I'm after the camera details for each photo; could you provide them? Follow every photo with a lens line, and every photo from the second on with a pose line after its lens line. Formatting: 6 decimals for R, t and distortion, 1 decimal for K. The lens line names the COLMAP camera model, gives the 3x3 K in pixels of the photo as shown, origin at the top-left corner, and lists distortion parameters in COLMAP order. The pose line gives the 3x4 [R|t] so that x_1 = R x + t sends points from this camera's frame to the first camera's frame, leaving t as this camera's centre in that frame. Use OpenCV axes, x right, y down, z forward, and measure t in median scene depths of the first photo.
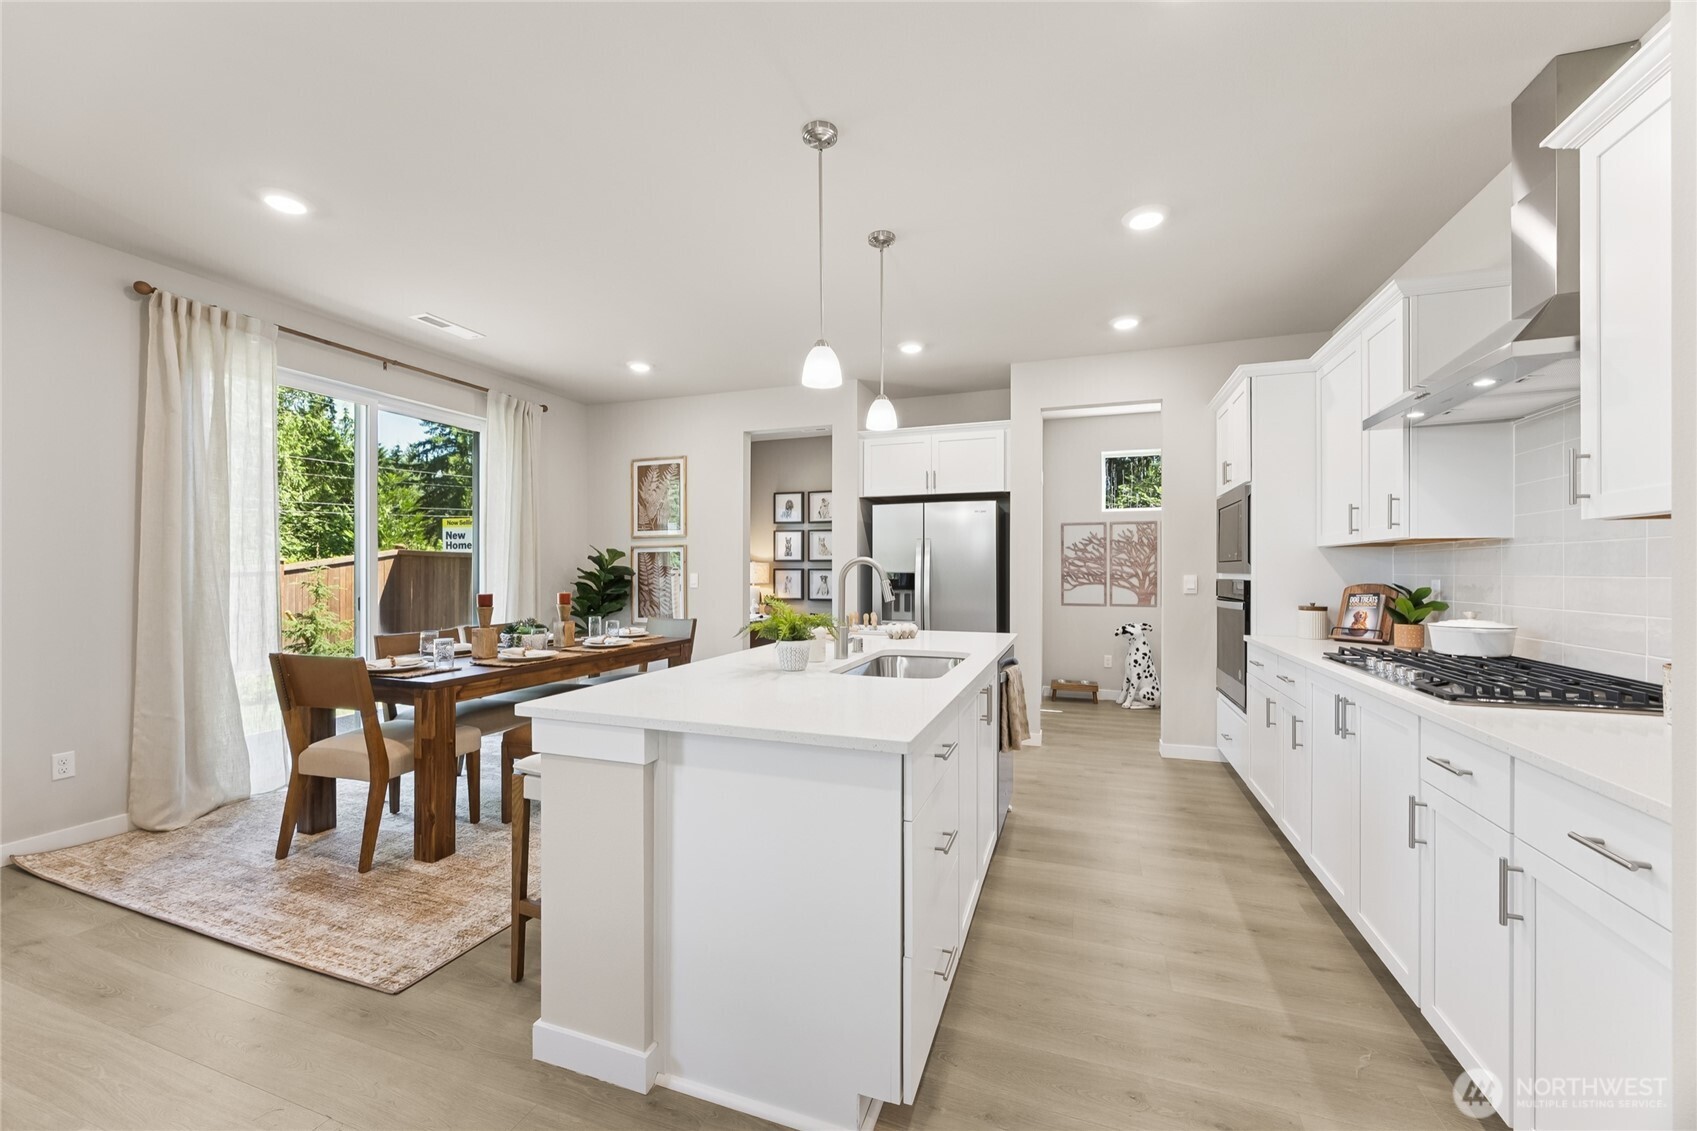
lens RADIAL K [[649.5, 0, 851.4], [0, 649.5, 567.9], [0, 0, 1]] dist [0.007242, -0.001850]
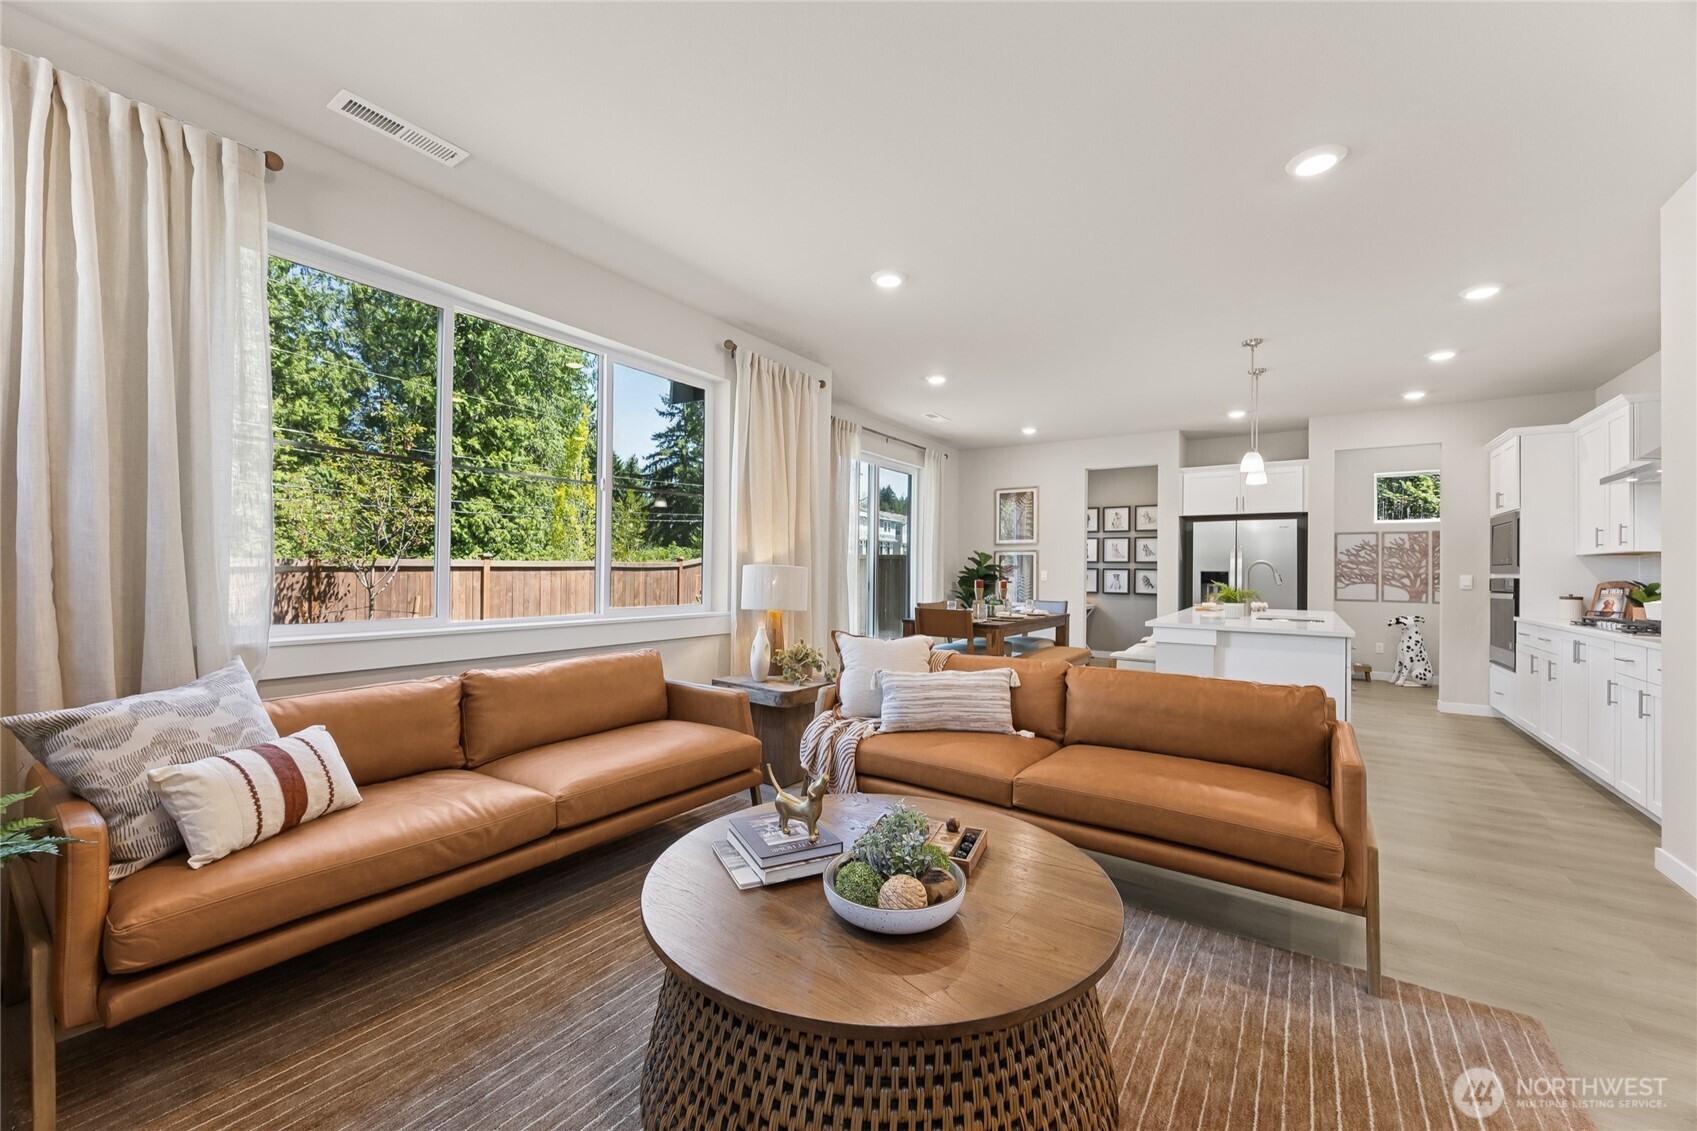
lens RADIAL K [[649.5, 0, 879.6], [0, 649.5, 563.1], [0, 0, 1]] dist [0.007242, -0.001850]
pose [[0.973778, 0.009628, -0.227297, -0.348756], [-0.011586, 0.999906, -0.007283, 0.010318], [0.227206, 0.009726, 0.973798, -0.581646]]
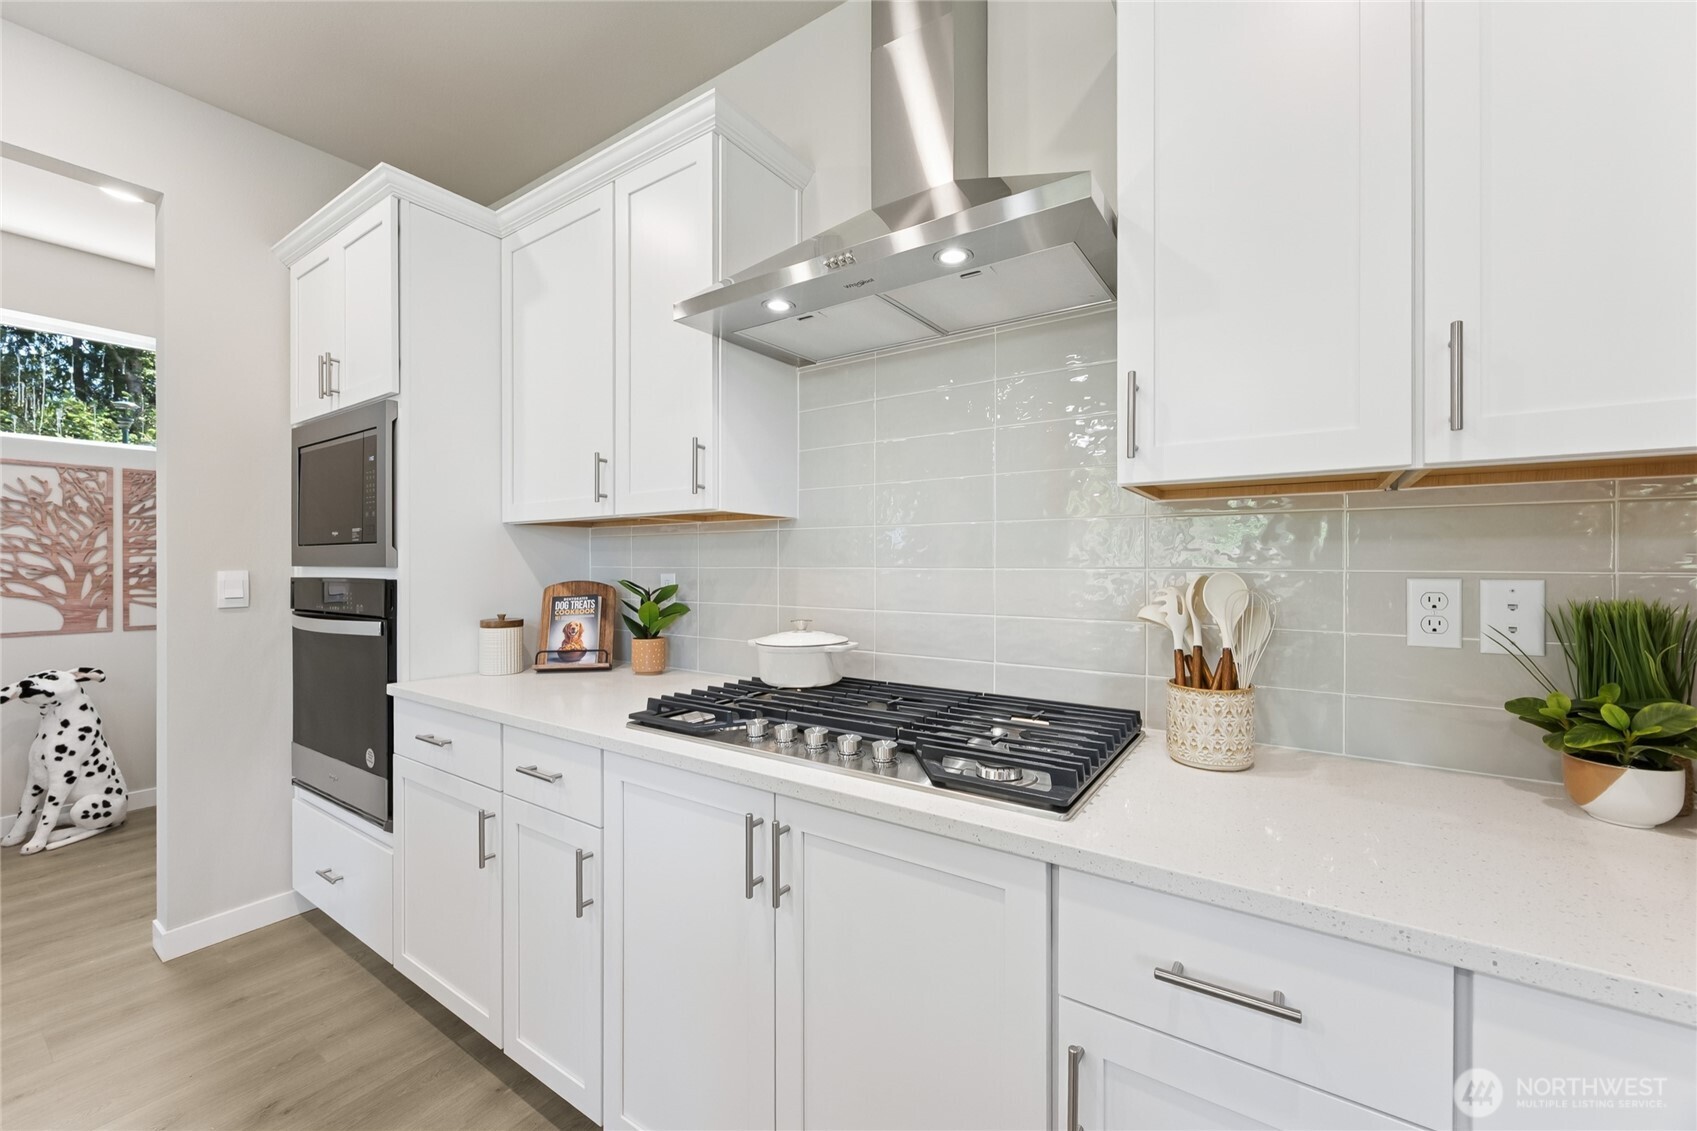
lens RADIAL K [[649.5, 0, 822.1], [0, 649.5, 566.9], [0, 0, 1]] dist [0.007242, -0.001850]
pose [[0.263520, -0.005623, 0.964638, 0.153751], [-0.003707, 0.999970, 0.006841, 0.003019], [-0.964647, -0.005379, 0.263491, 0.427755]]
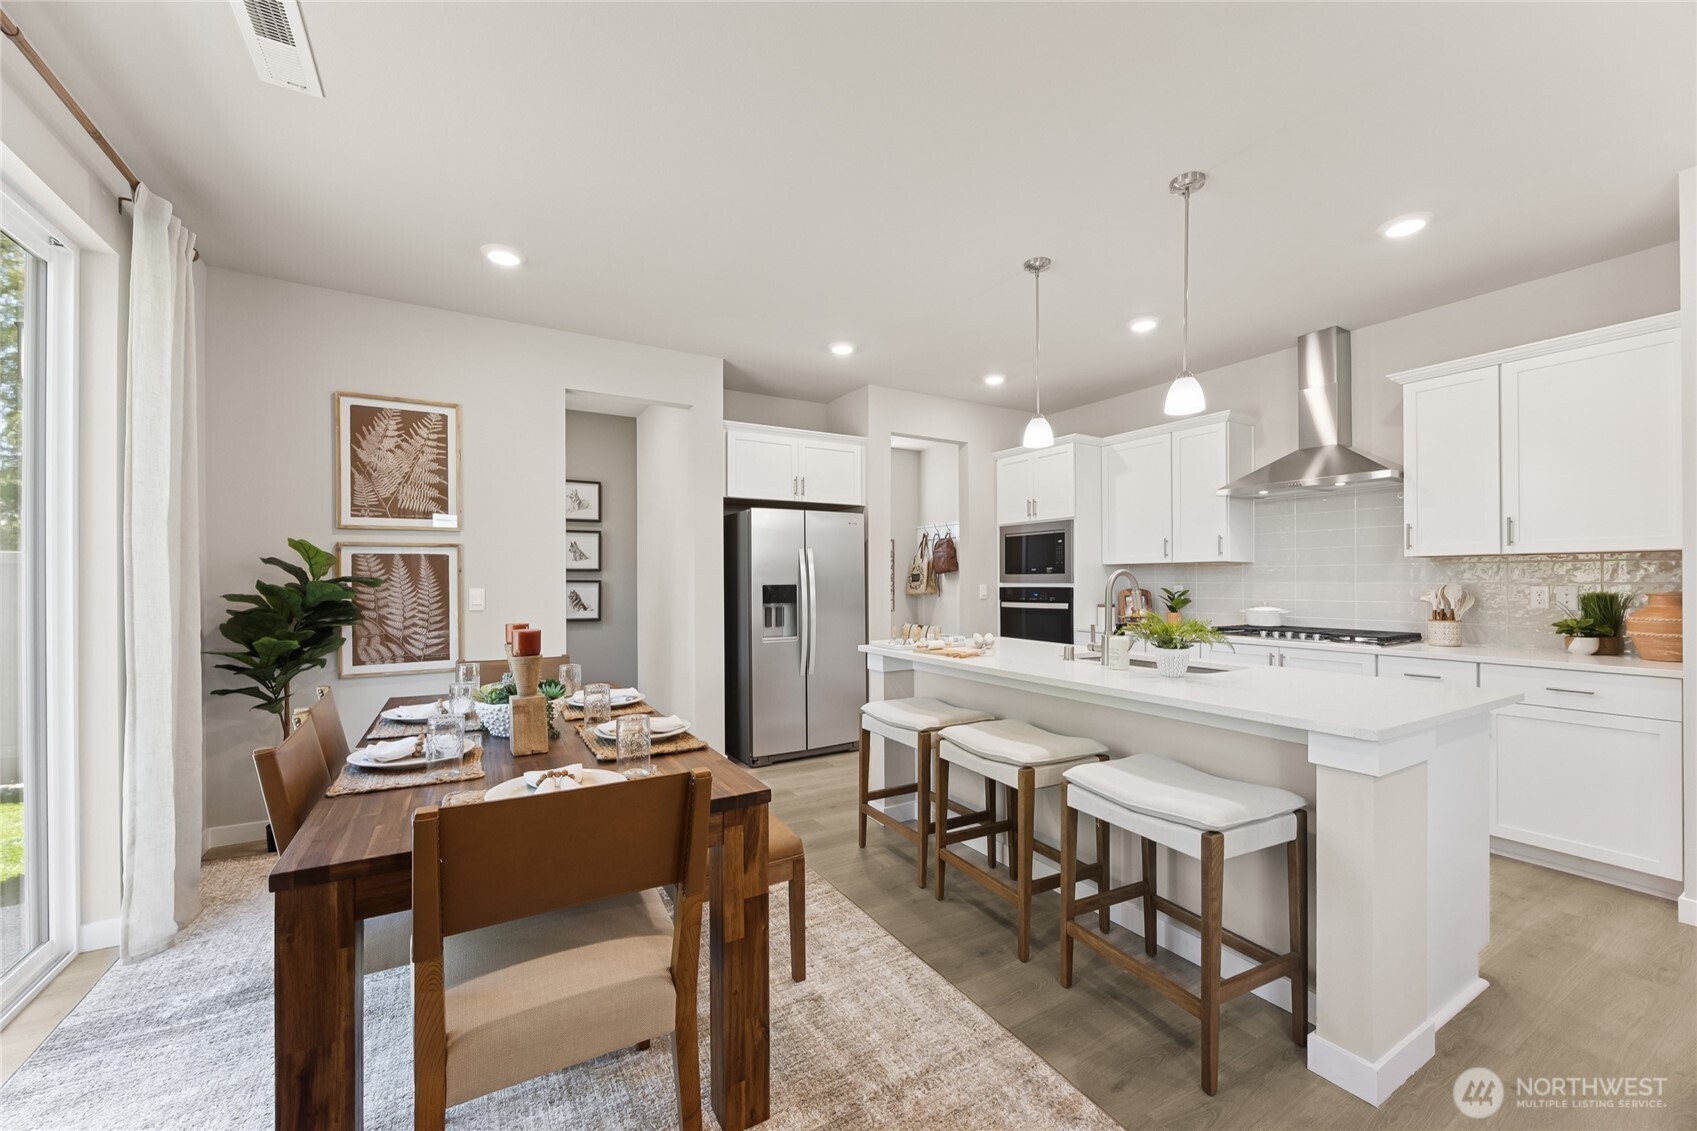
lens RADIAL K [[649.5, 0, 827.7], [0, 649.5, 571.0], [0, 0, 1]] dist [0.007242, -0.001850]
pose [[0.654474, 0.006748, 0.756054, -0.654387], [0.001026, 0.999951, -0.009813, -0.002304], [-0.756083, 0.007198, 0.654436, 0.394225]]
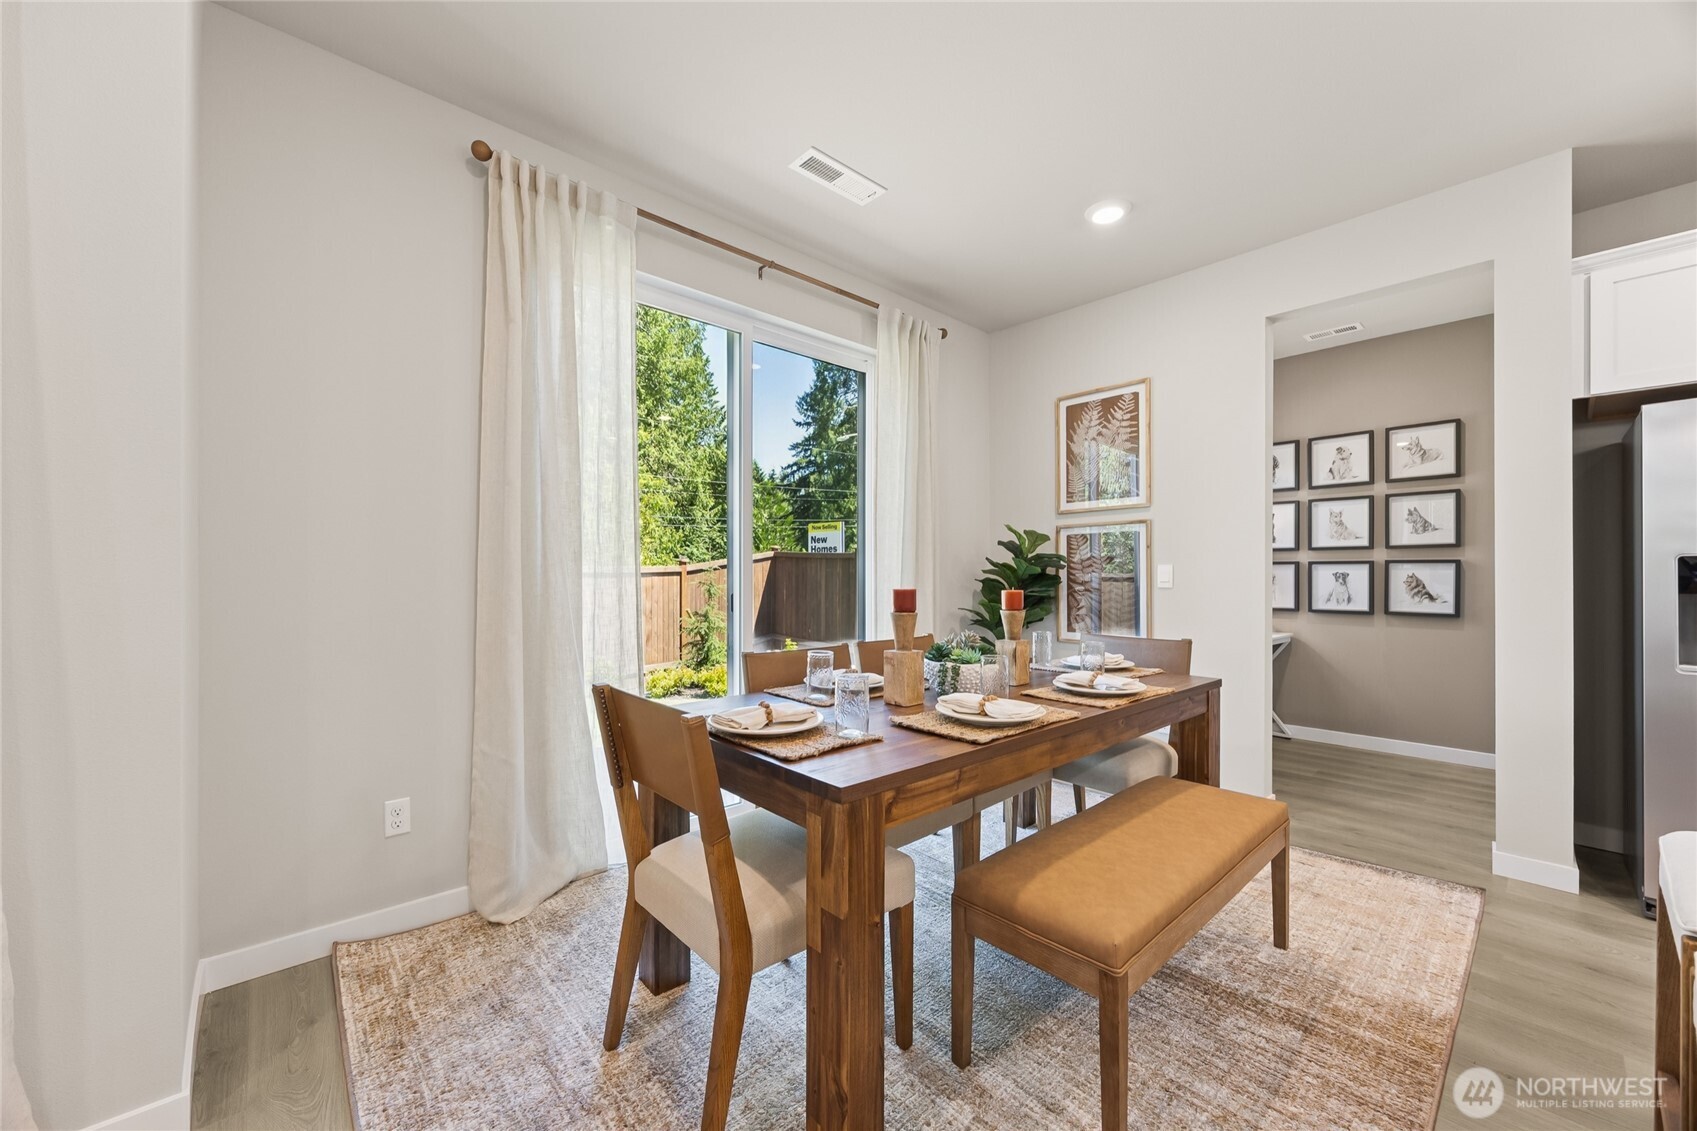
lens RADIAL K [[649.5, 0, 852.2], [0, 649.5, 574.8], [0, 0, 1]] dist [0.007242, -0.001850]
pose [[0.883424, 0.001771, -0.468570, -0.278052], [0.000418, 0.999989, 0.004567, 0.019976], [0.468573, -0.004231, 0.883414, 0.396767]]
